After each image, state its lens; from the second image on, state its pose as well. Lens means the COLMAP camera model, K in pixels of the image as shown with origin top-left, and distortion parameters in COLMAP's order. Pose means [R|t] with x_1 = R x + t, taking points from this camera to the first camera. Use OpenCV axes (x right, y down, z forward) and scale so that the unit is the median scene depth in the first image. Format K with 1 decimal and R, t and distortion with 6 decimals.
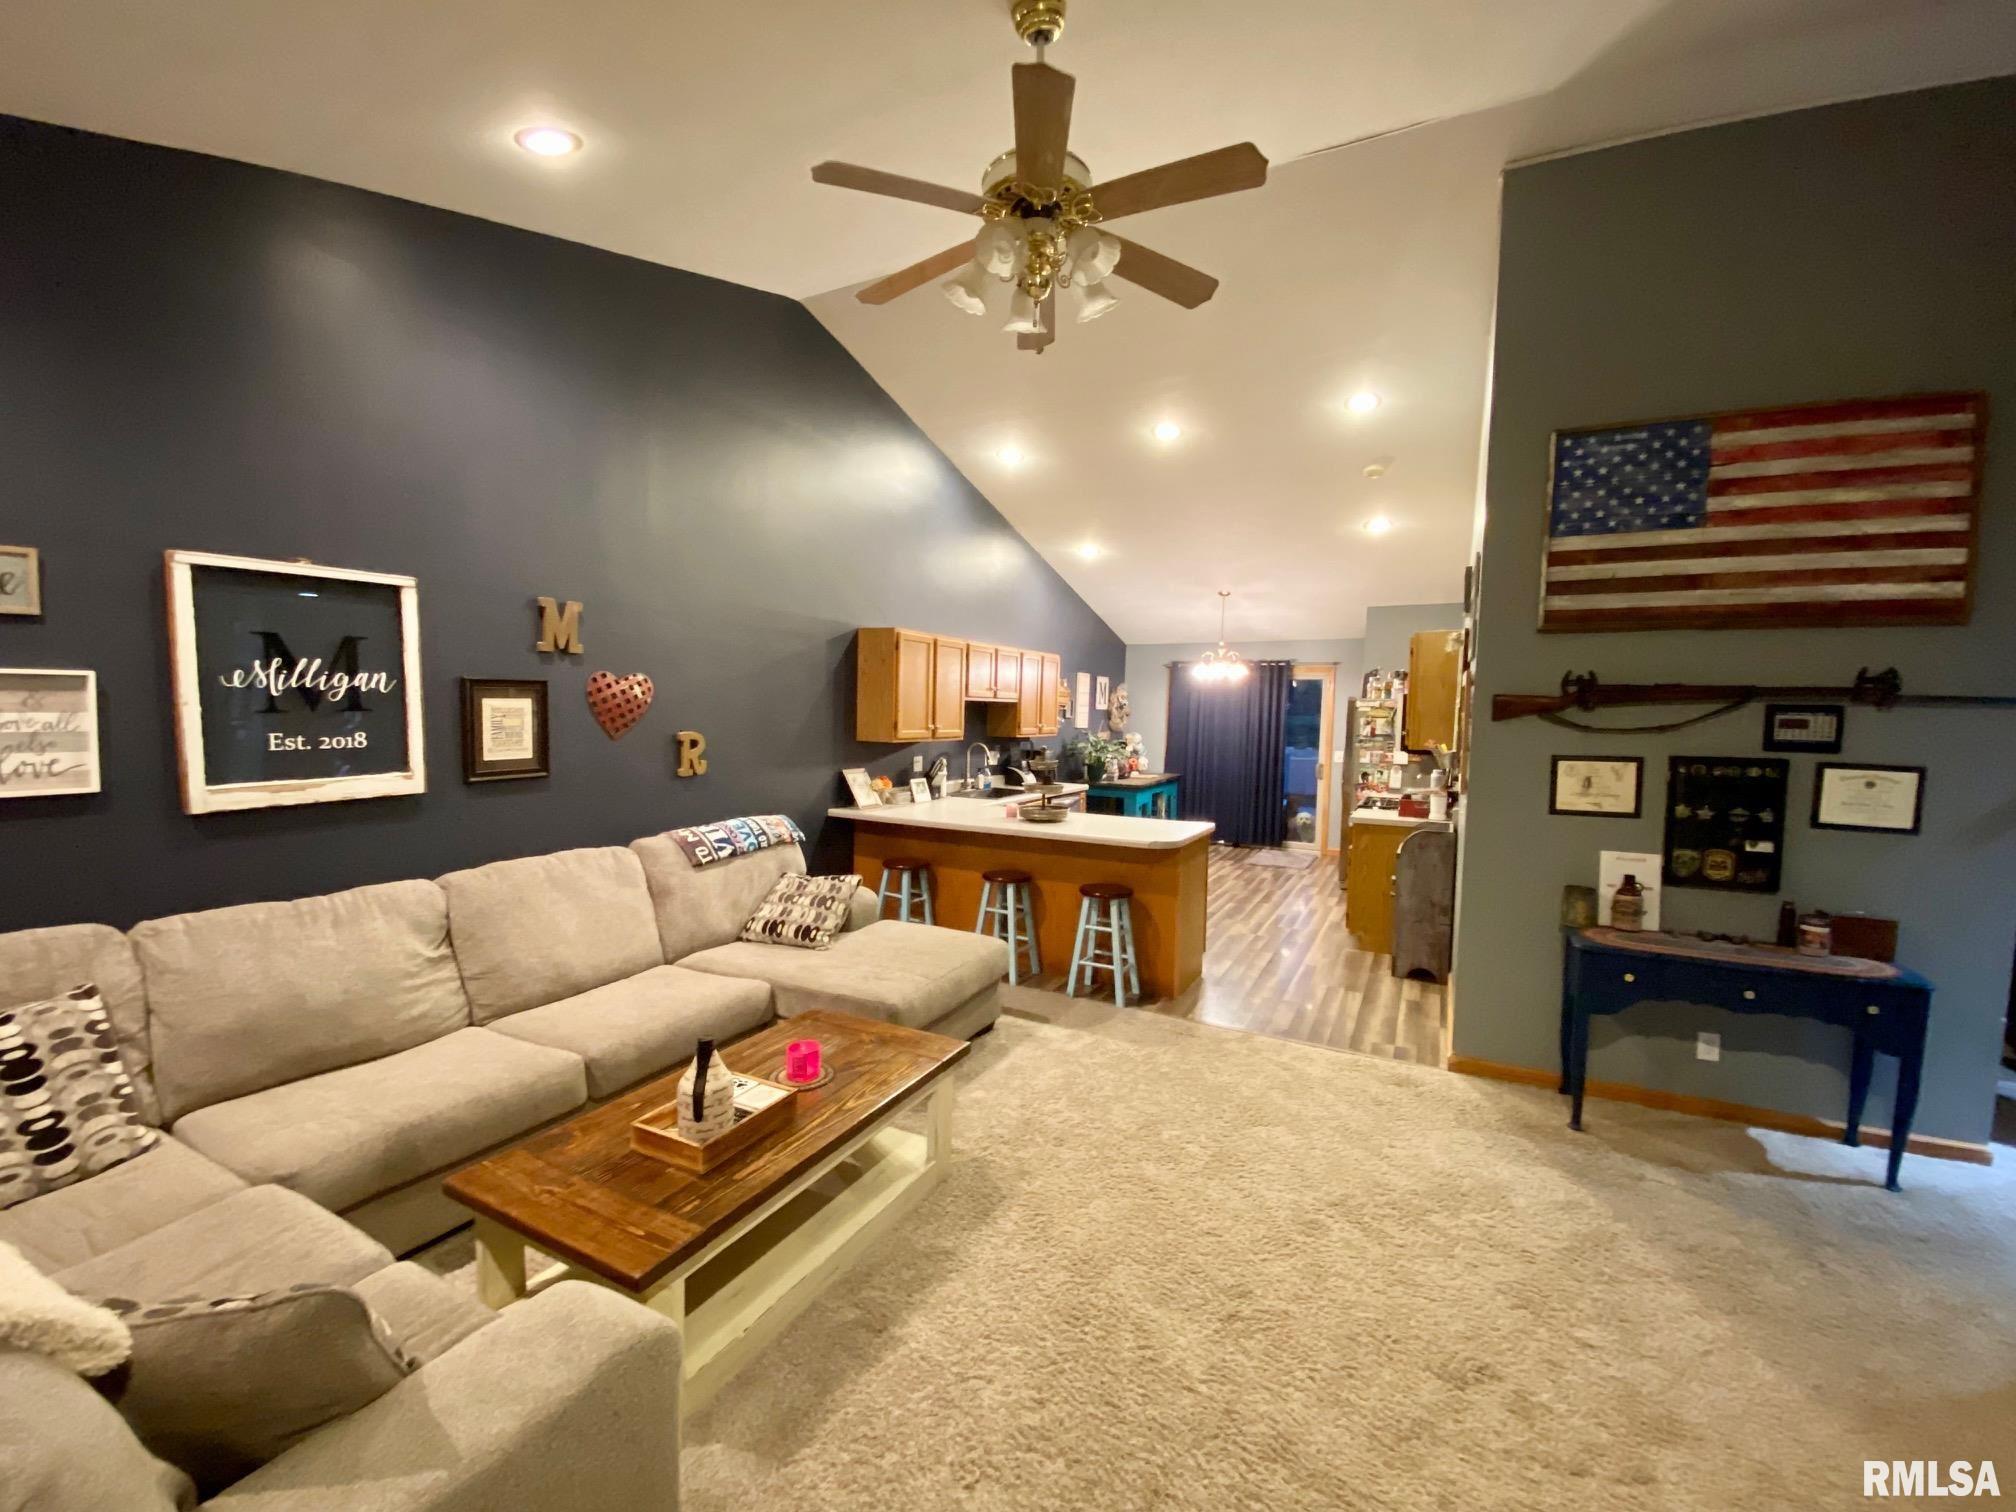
lens RADIAL K [[816.1, 0, 1005.7], [0, 816.1, 768.7], [0, 0, 1]] dist [0.038582, -0.028943]
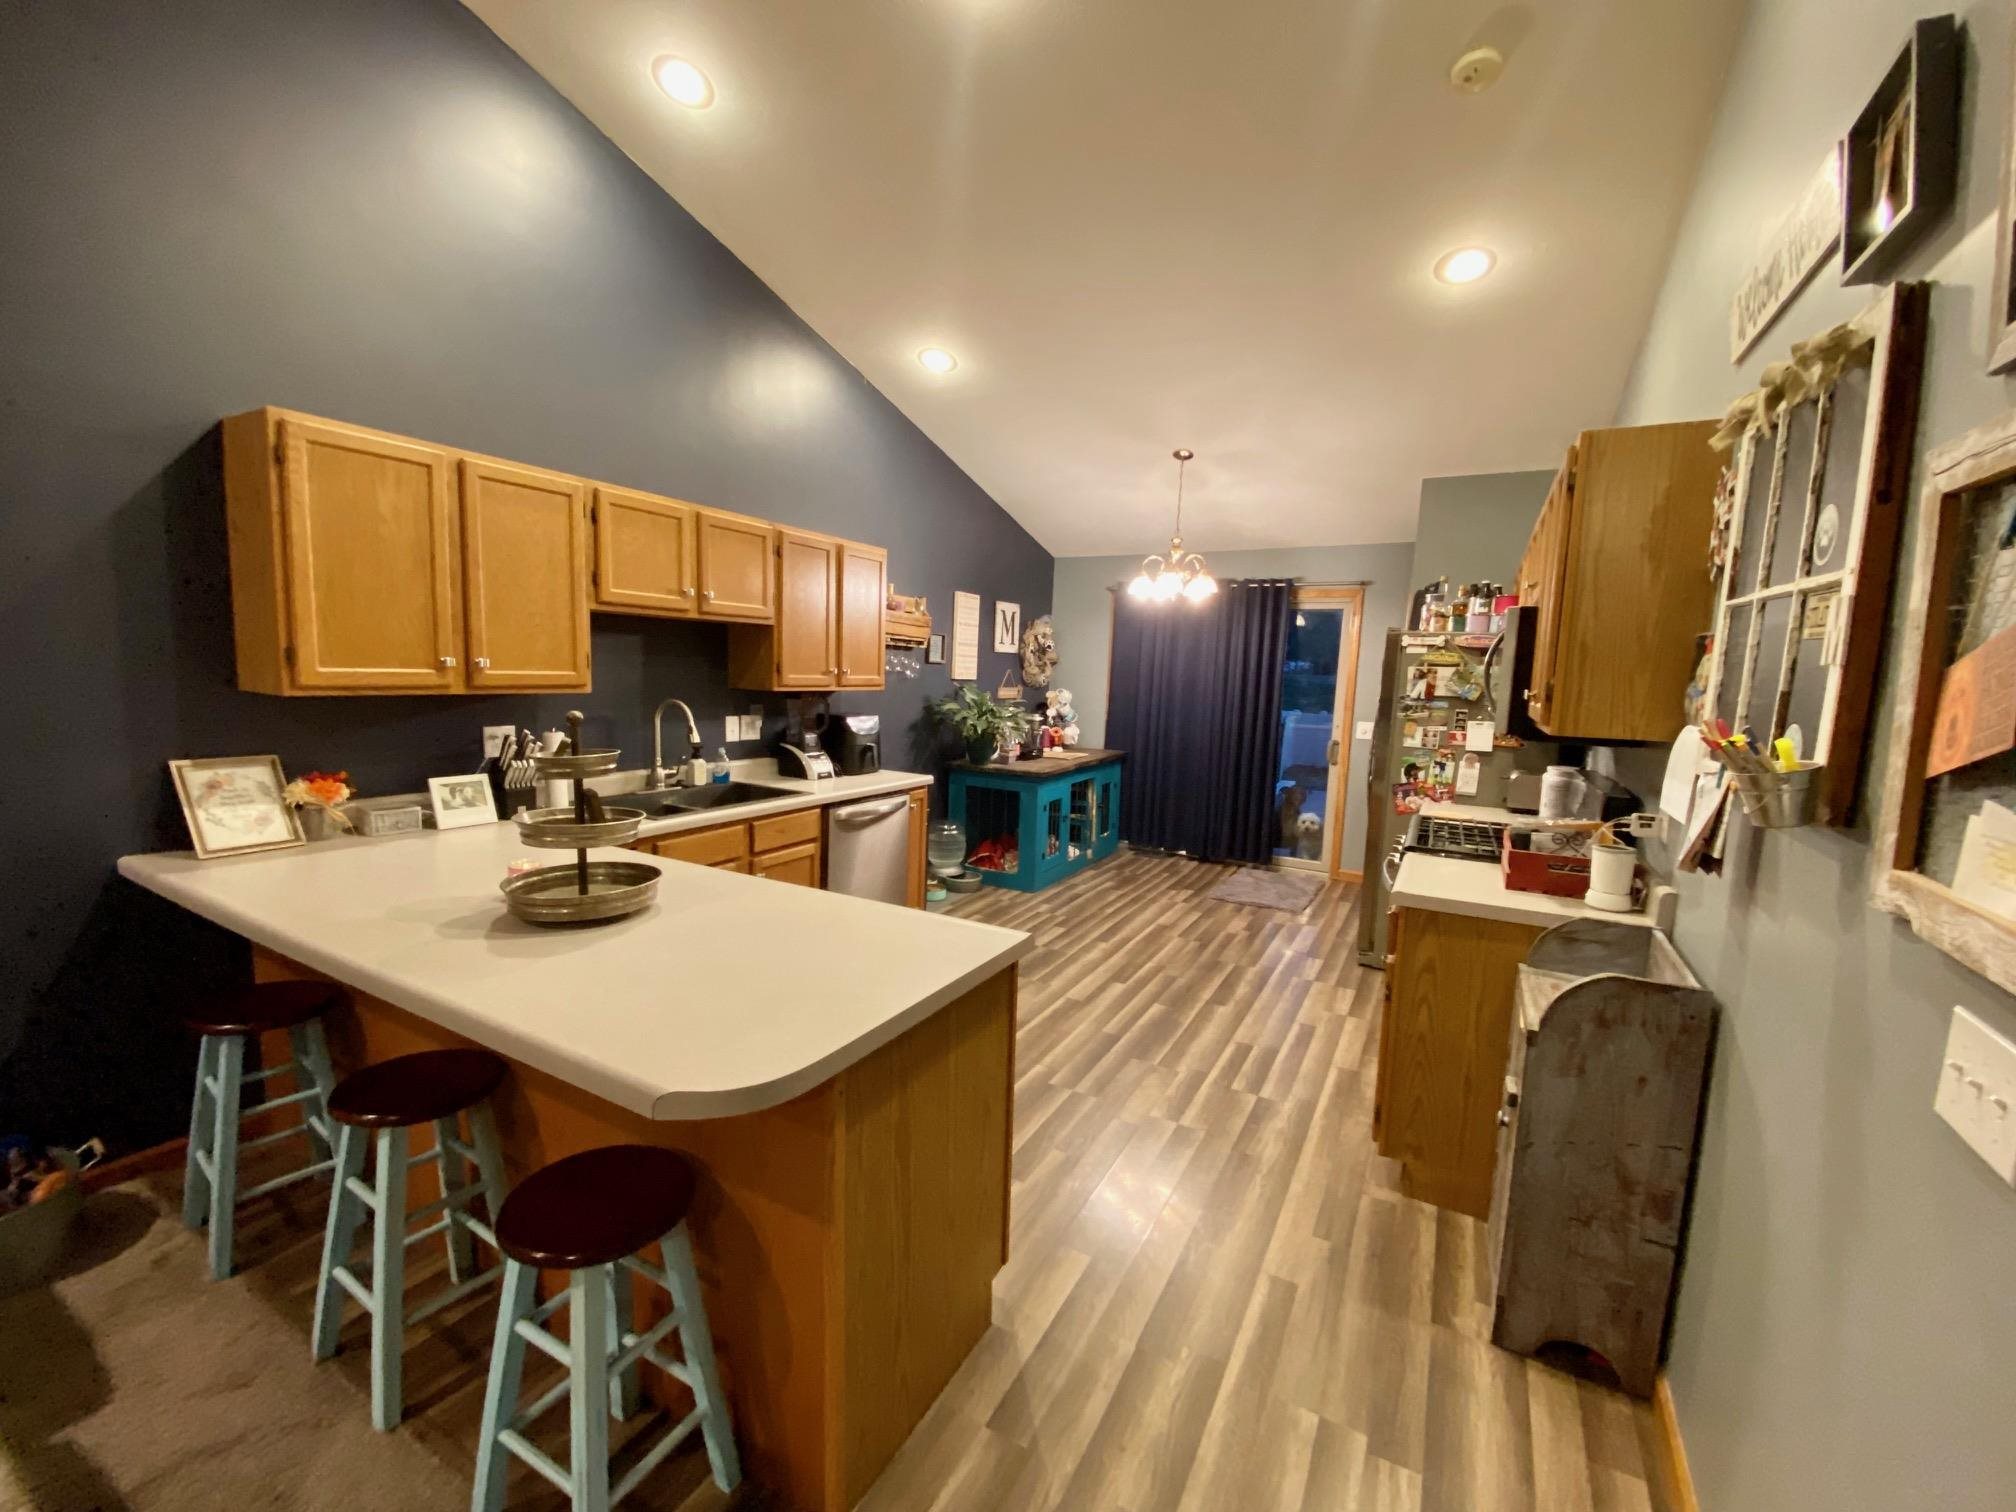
lens RADIAL K [[816.1, 0, 1005.7], [0, 816.1, 768.7], [0, 0, 1]] dist [0.038582, -0.028943]
pose [[0.999687, 0.017072, -0.018289, 0.294372], [-0.016096, 0.998503, 0.052269, -0.029698], [0.019154, -0.051958, 0.998466, 0.749028]]
